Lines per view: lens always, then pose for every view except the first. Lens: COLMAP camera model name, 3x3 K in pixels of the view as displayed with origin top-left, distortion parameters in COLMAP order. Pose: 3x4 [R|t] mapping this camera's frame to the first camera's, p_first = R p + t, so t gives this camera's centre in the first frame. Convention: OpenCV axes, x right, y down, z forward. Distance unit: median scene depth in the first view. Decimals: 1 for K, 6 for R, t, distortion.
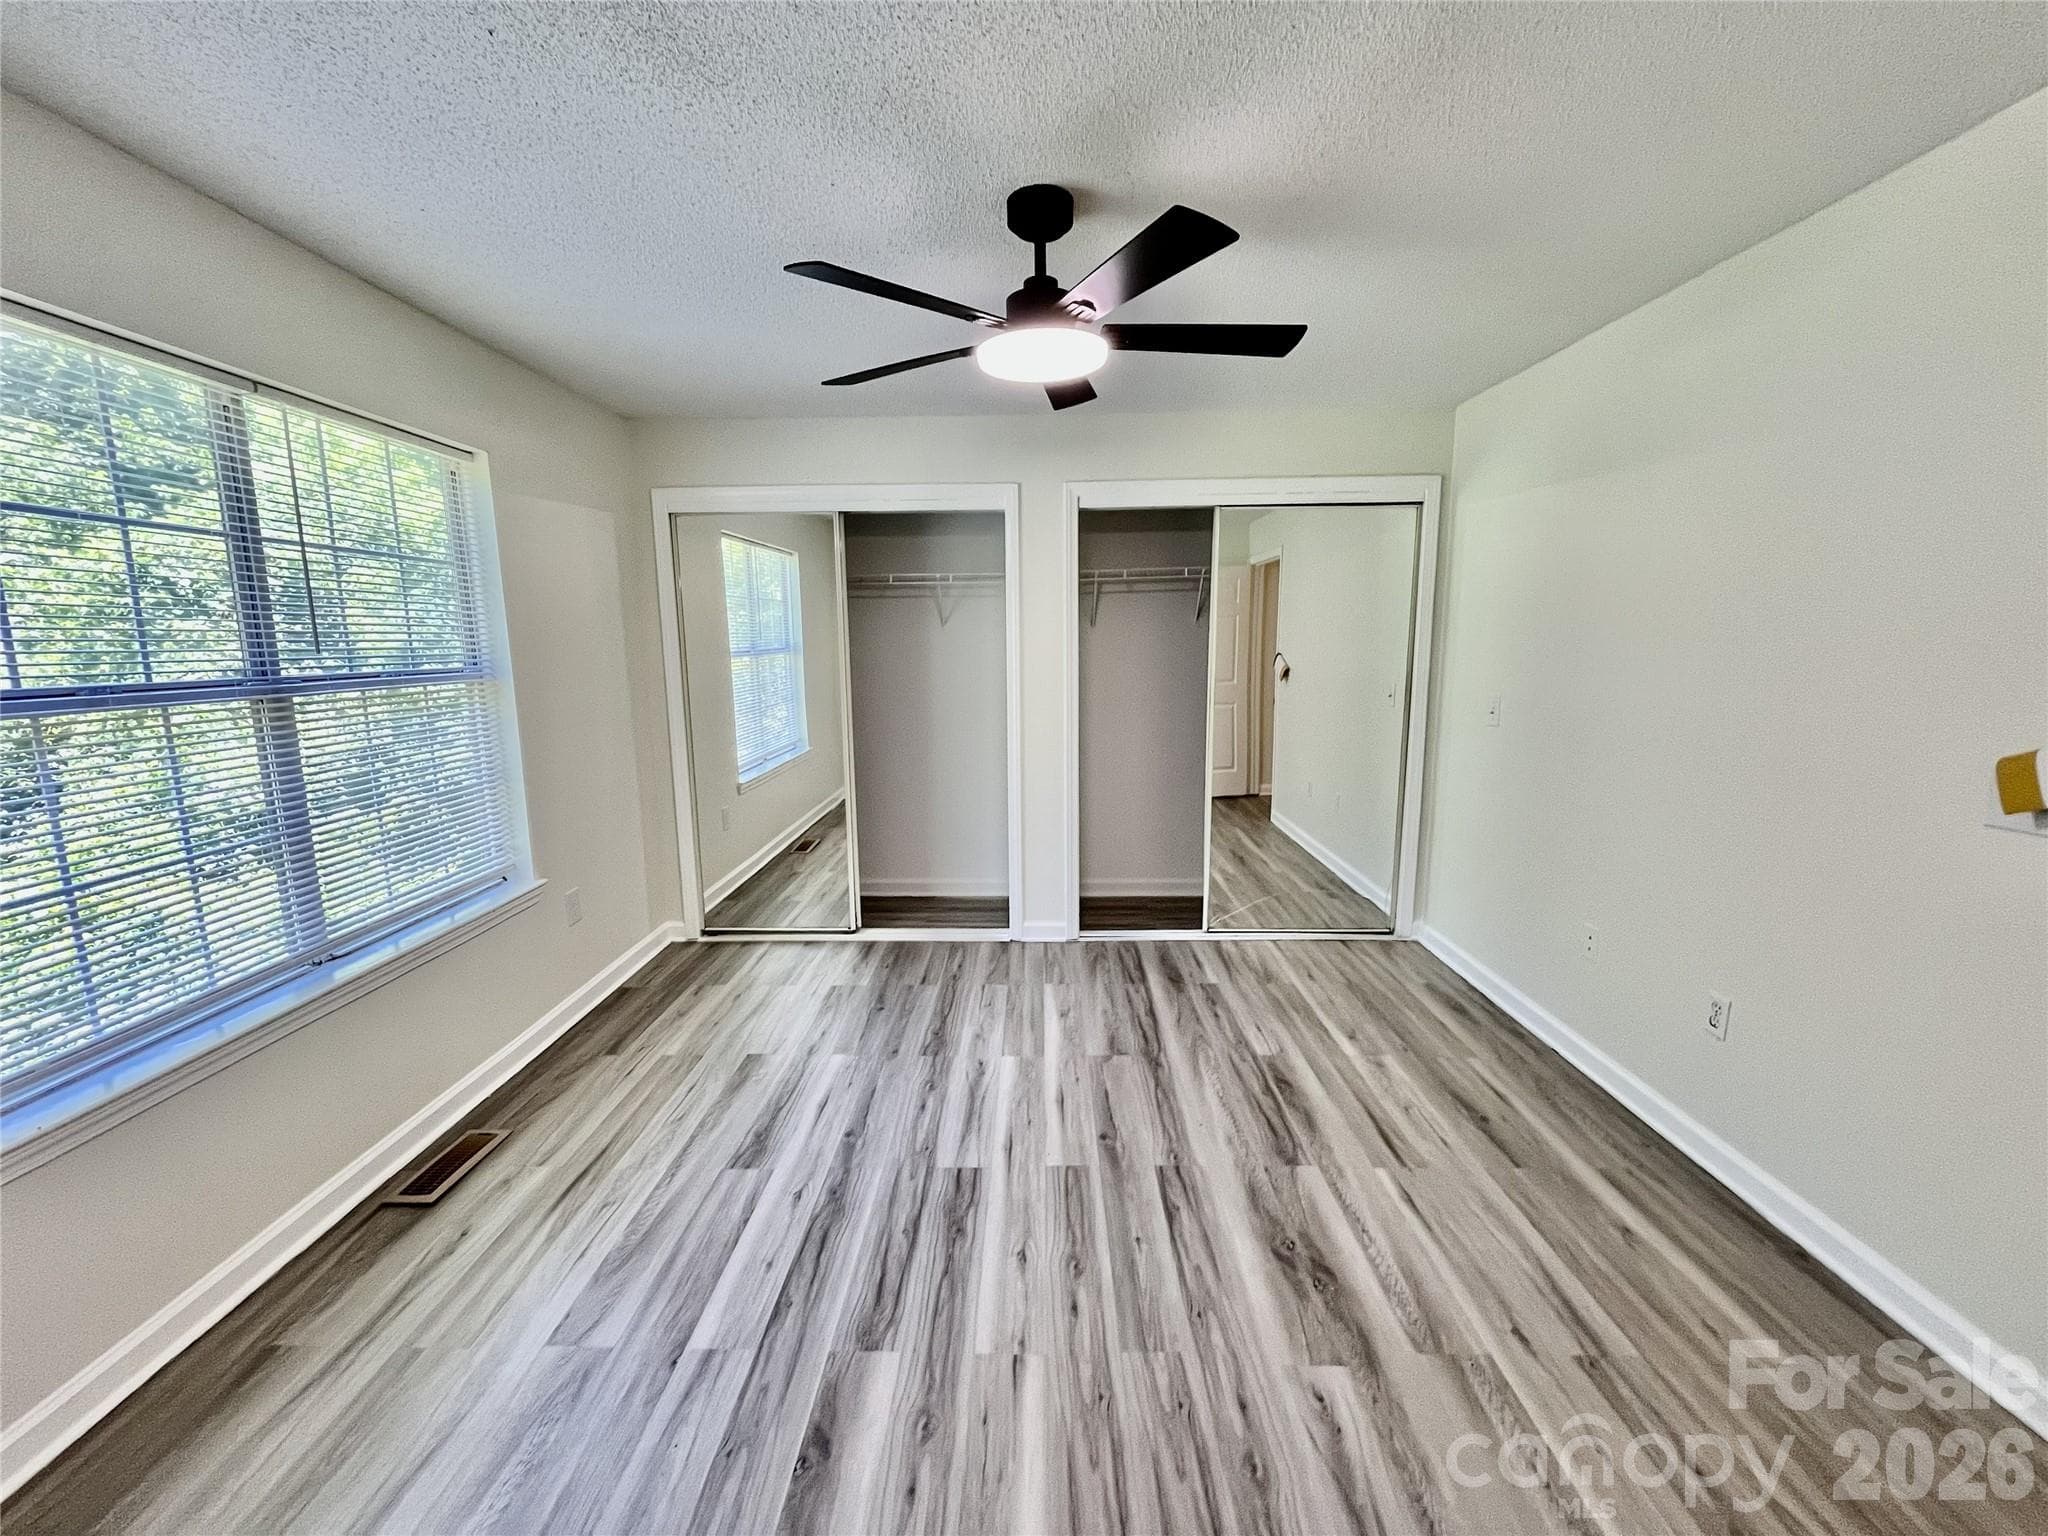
lens RADIAL K [[830.9, 0, 1023.6], [0, 830.9, 775.3], [0, 0, 1]] dist [-0.003889, -0.000067]
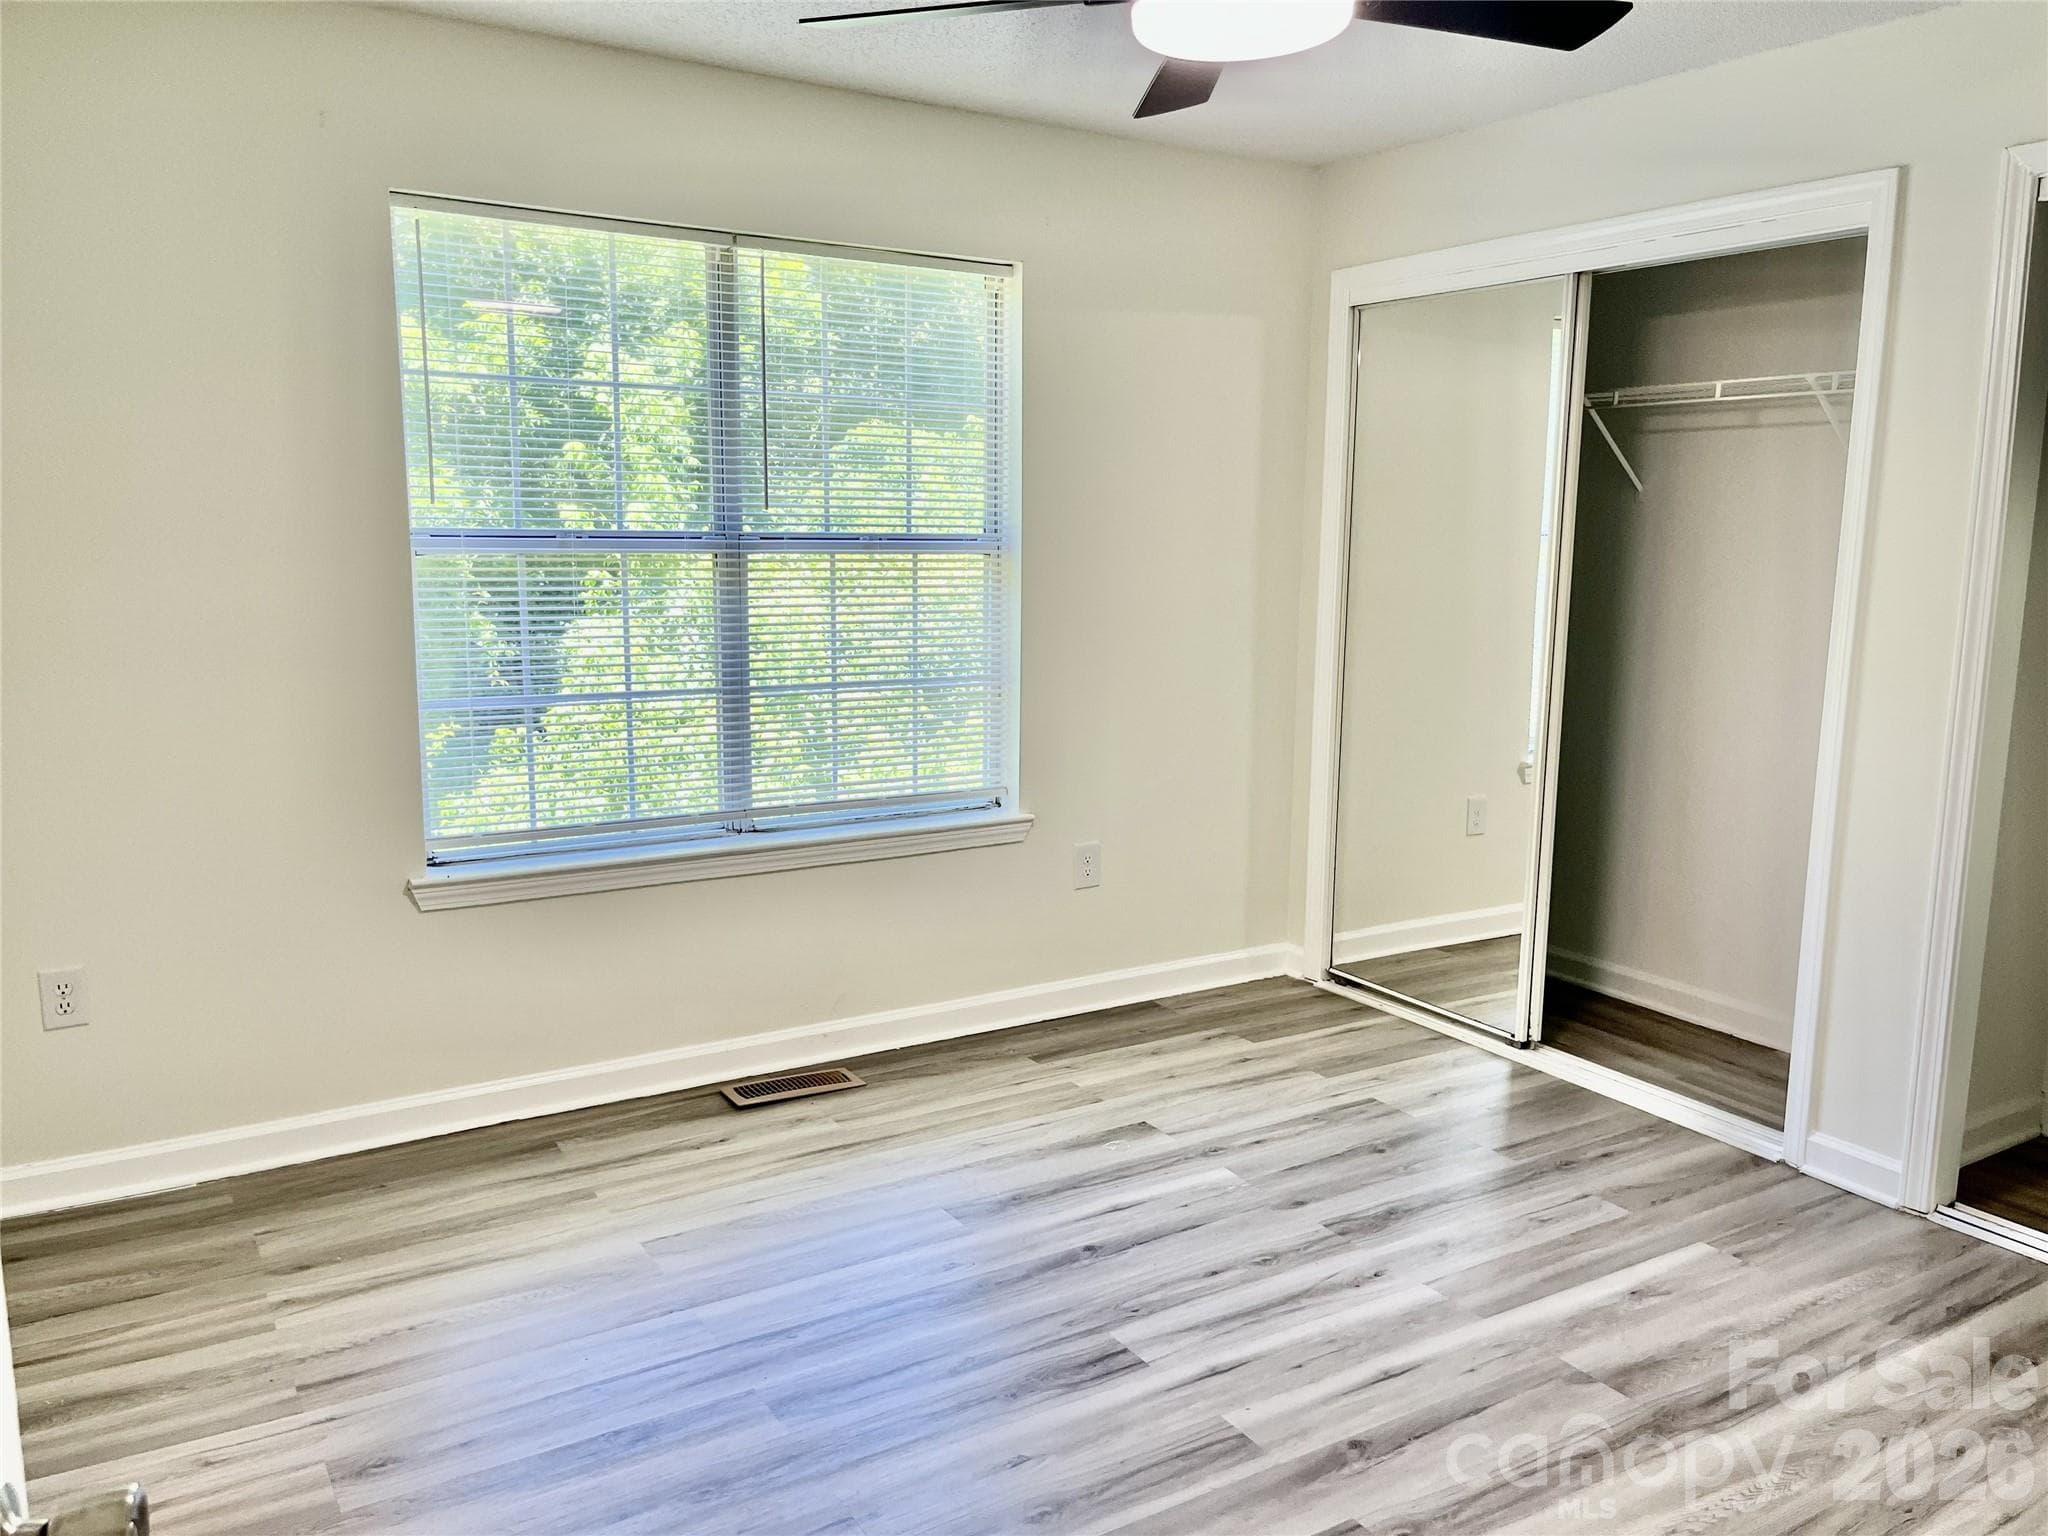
lens RADIAL K [[1582.7, 0, 1029.8], [0, 1582.7, 776.0], [0, 0, 1]] dist [0.044748, -0.060223]
pose [[0.541187, 0.154889, -0.826514, 0.612650], [-0.154973, 0.984425, 0.083008, -0.029905], [0.826499, 0.083165, 0.556762, 0.181345]]
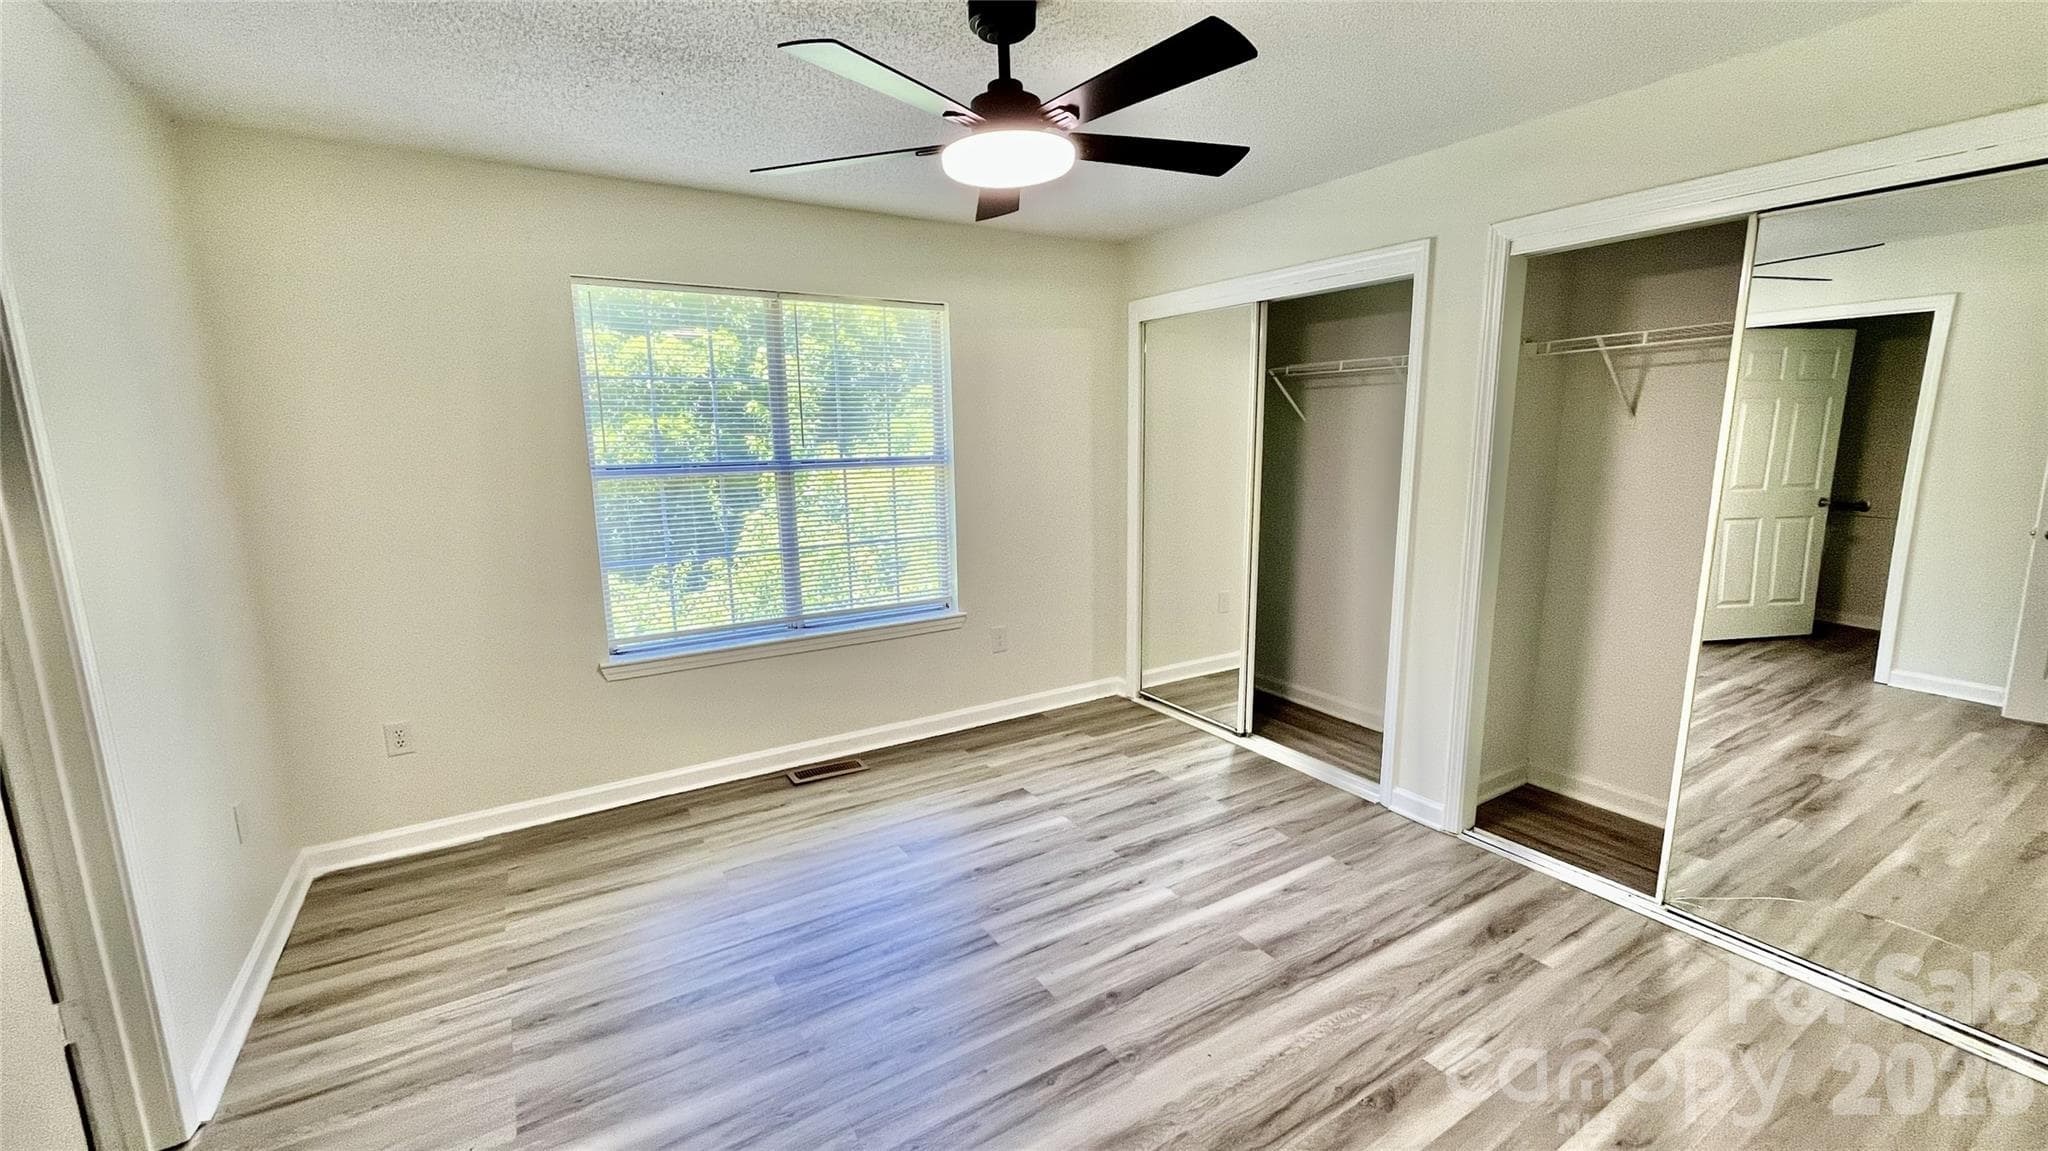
lens RADIAL K [[836.0, 0, 1024.0], [0, 836.0, 575.5], [0, 0, 1]] dist [-0.002724, -0.000142]
pose [[0.541443, 0.150269, -0.827199, 0.591662], [-0.130758, 0.986976, 0.093707, -0.073813], [0.830507, 0.057426, 0.554040, 0.311581]]
